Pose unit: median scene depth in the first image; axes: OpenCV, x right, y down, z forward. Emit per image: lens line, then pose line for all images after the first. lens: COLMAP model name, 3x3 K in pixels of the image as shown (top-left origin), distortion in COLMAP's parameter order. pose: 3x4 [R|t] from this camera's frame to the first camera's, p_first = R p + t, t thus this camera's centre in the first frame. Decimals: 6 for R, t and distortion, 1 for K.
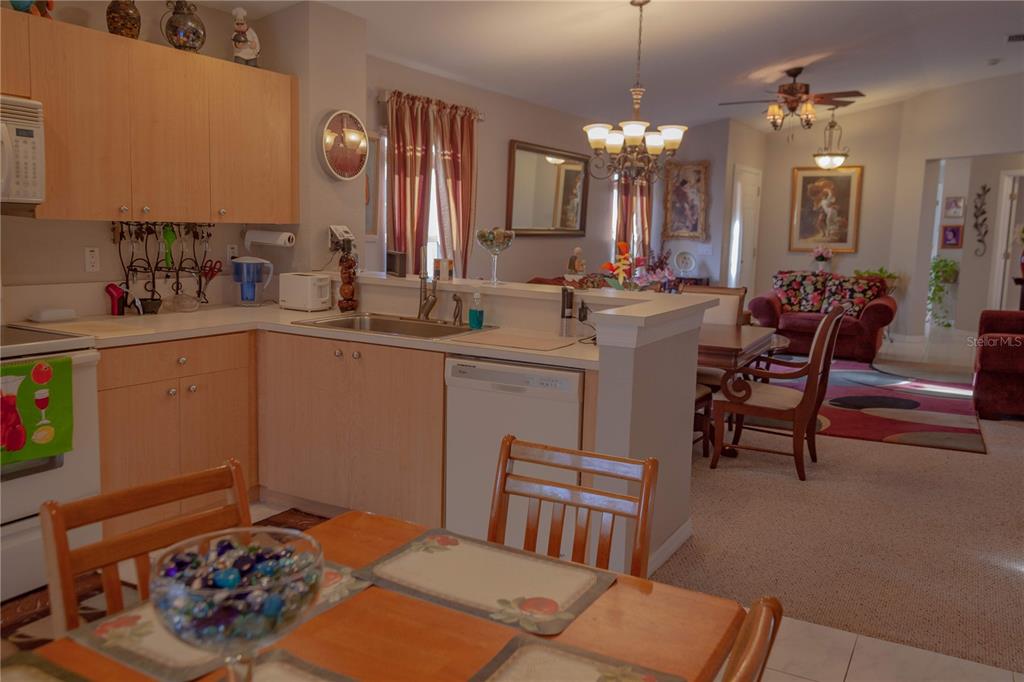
lens RADIAL K [[819.9, 0, 512.0], [0, 819.9, 341.0], [0, 0, 1]] dist [0.039776, 0.004832]
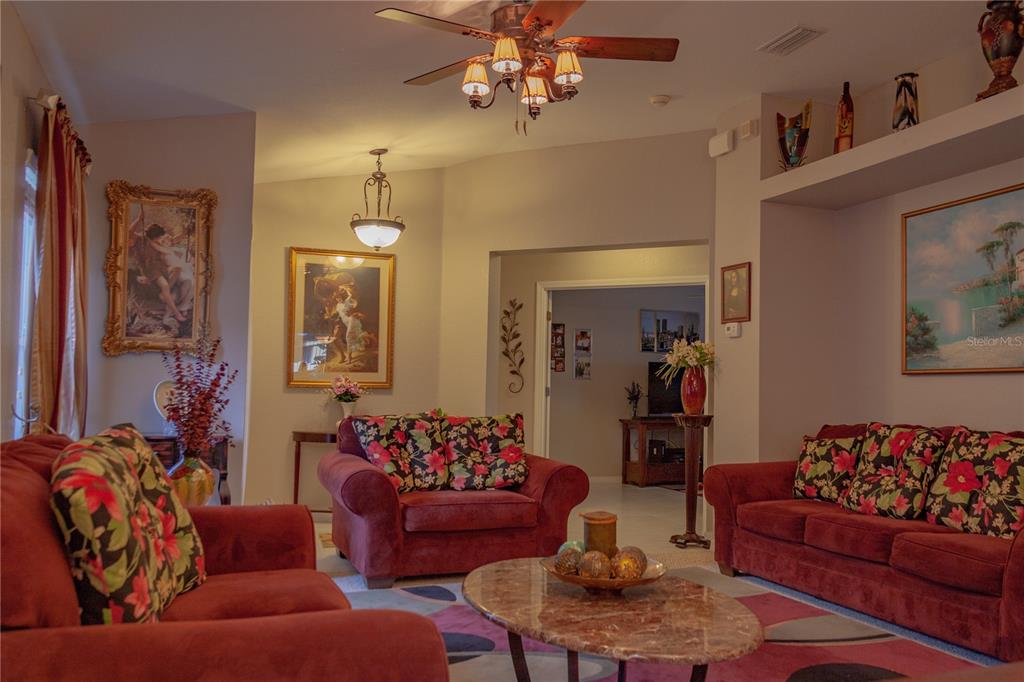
lens RADIAL K [[856.9, 0, 512.0], [0, 856.9, 341.0], [0, 0, 1]] dist [0.081219, -0.103060]
pose [[0.636830, 0.040324, 0.769949, -0.035500], [0.114087, 0.982710, -0.145829, -0.038232], [-0.762517, 0.180709, 0.621218, 0.550170]]
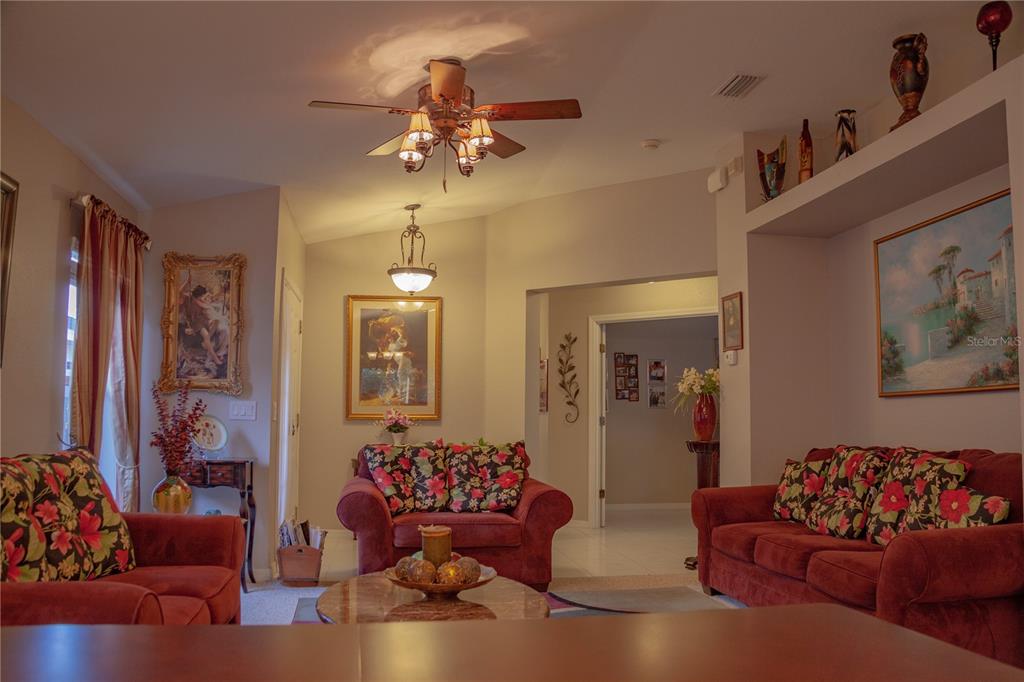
lens RADIAL K [[841.8, 0, 512.0], [0, 841.8, 341.0], [0, 0, 1]] dist [-0.118081, 0.000592]
pose [[0.785304, 0.045951, 0.617402, 0.029208], [0.105018, 0.972903, -0.205987, -0.021171], [-0.610138, 0.226601, 0.759199, 0.445008]]
